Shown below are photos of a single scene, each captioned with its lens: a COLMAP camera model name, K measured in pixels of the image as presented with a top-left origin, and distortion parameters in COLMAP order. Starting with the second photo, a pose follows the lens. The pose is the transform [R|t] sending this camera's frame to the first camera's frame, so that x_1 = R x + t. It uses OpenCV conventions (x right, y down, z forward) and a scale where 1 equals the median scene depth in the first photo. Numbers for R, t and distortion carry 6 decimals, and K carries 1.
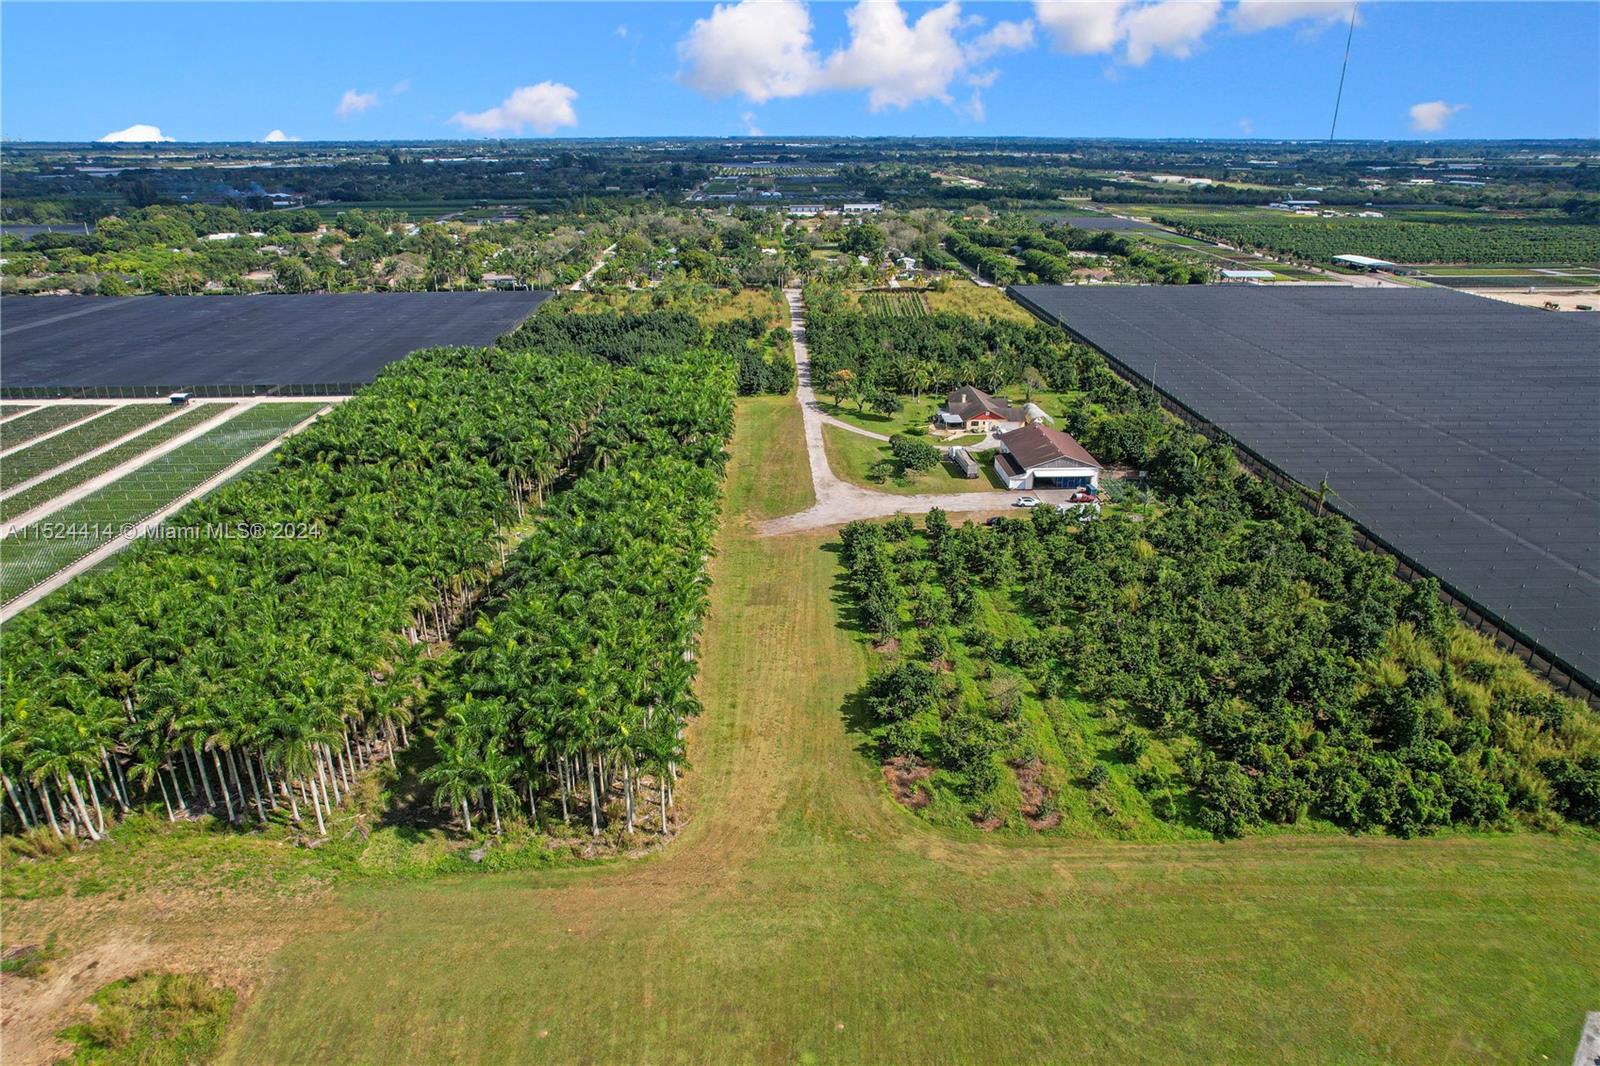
lens RADIAL K [[1025.3, 0, 800.0], [0, 1025.3, 533.0], [0, 0, 1]] dist [-0.074359, 0.062500]
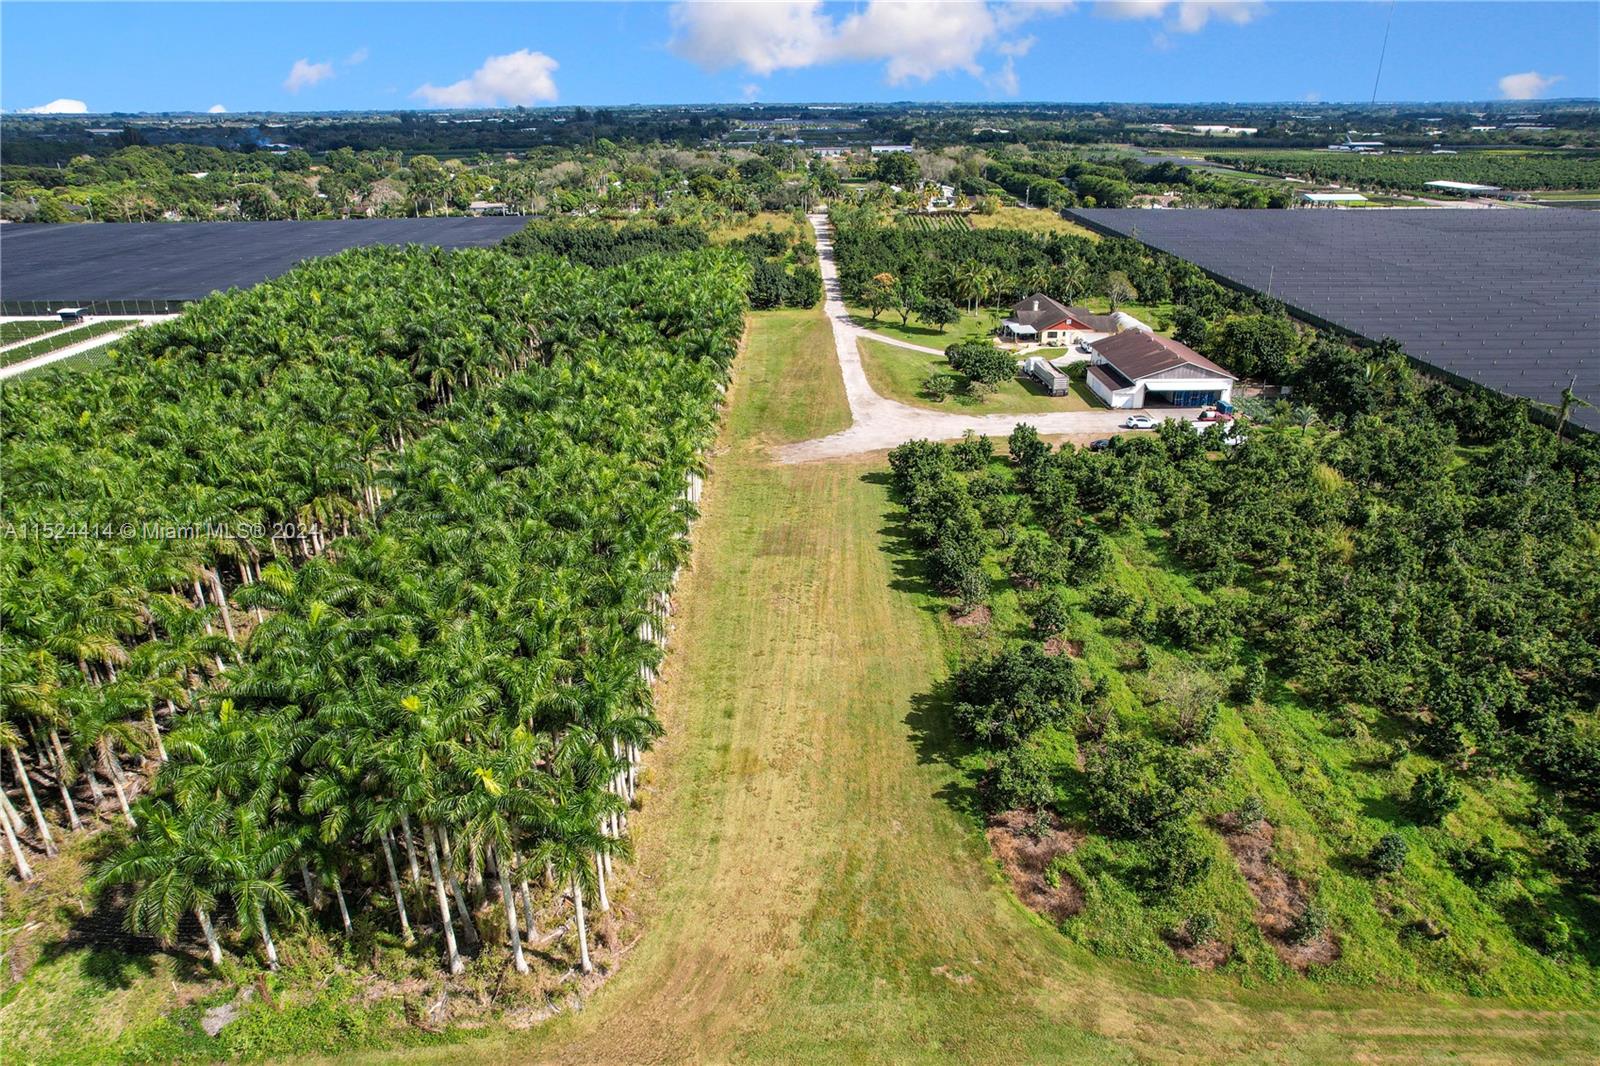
lens RADIAL K [[1025.3, 0, 800.0], [0, 1025.3, 533.0], [0, 0, 1]] dist [-0.074359, 0.062500]
pose [[0.999761, 0.001596, -0.021818, -0.007889], [-0.001001, 0.999627, 0.027274, 0.035729], [0.021853, -0.027246, 0.999390, 0.315260]]
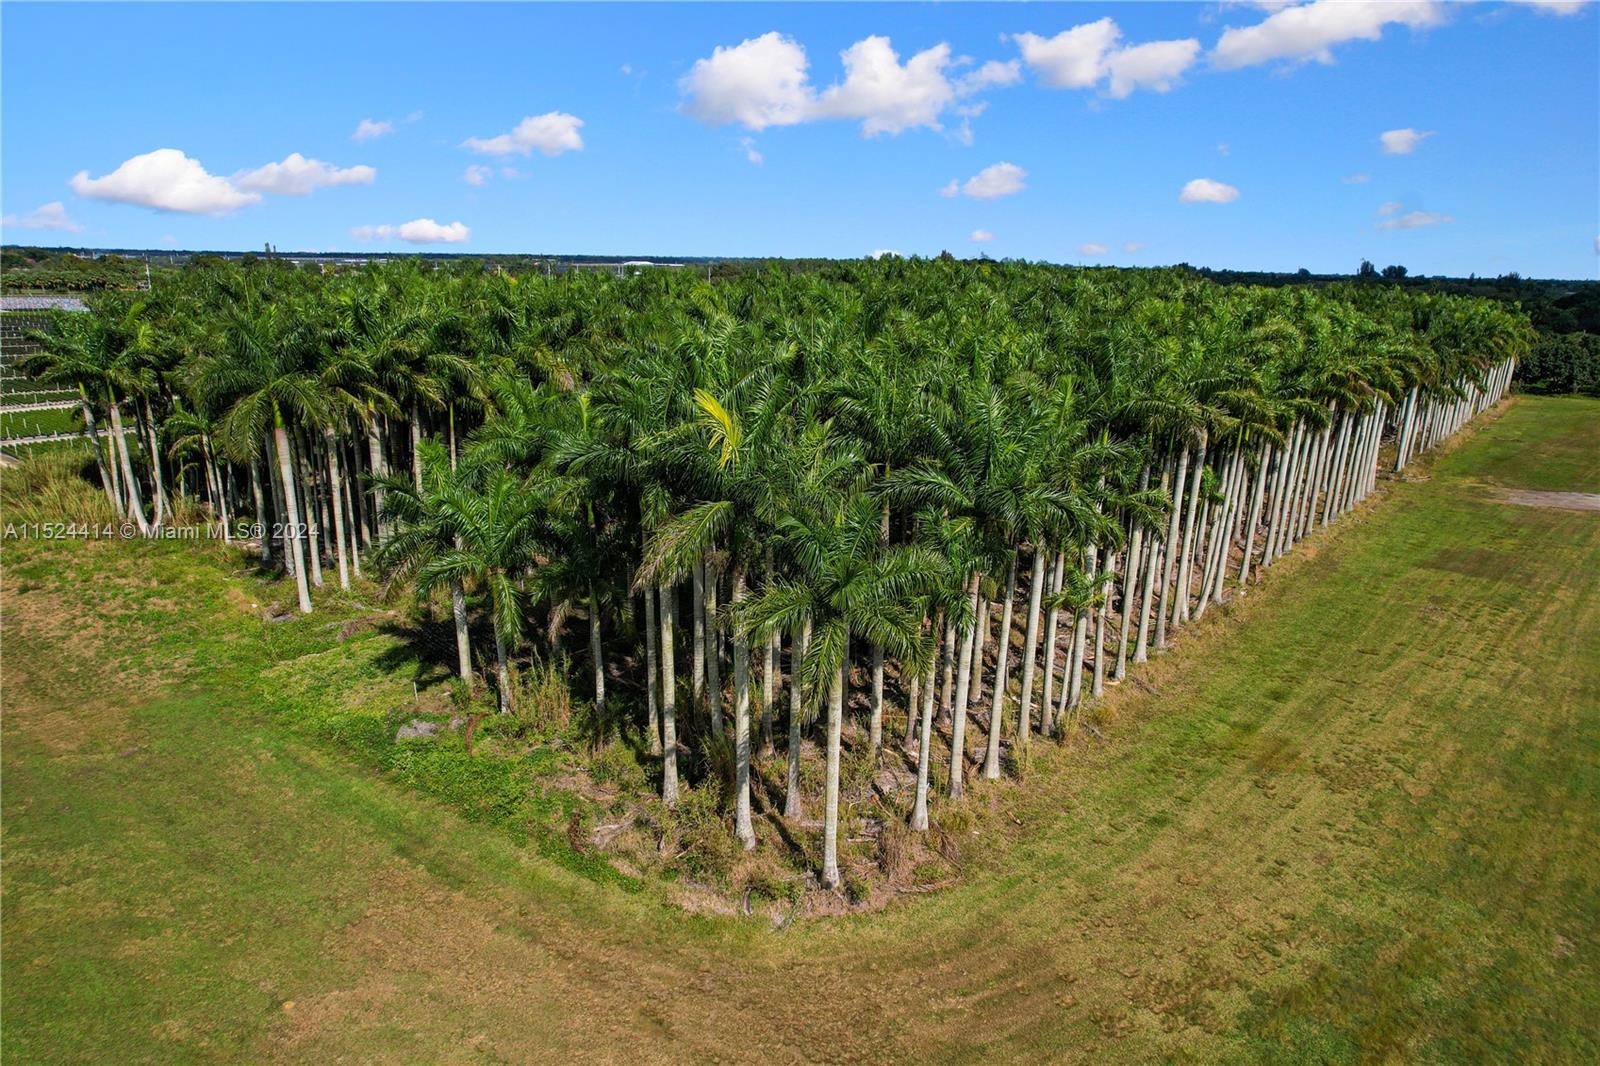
lens RADIAL K [[1025.3, 0, 800.0], [0, 1025.3, 533.0], [0, 0, 1]] dist [-0.074359, 0.062500]
pose [[0.750271, 0.192965, -0.632343, 0.018883], [-0.266759, 0.963501, -0.022487, 0.132518], [0.604924, 0.185555, 0.774362, 0.481571]]
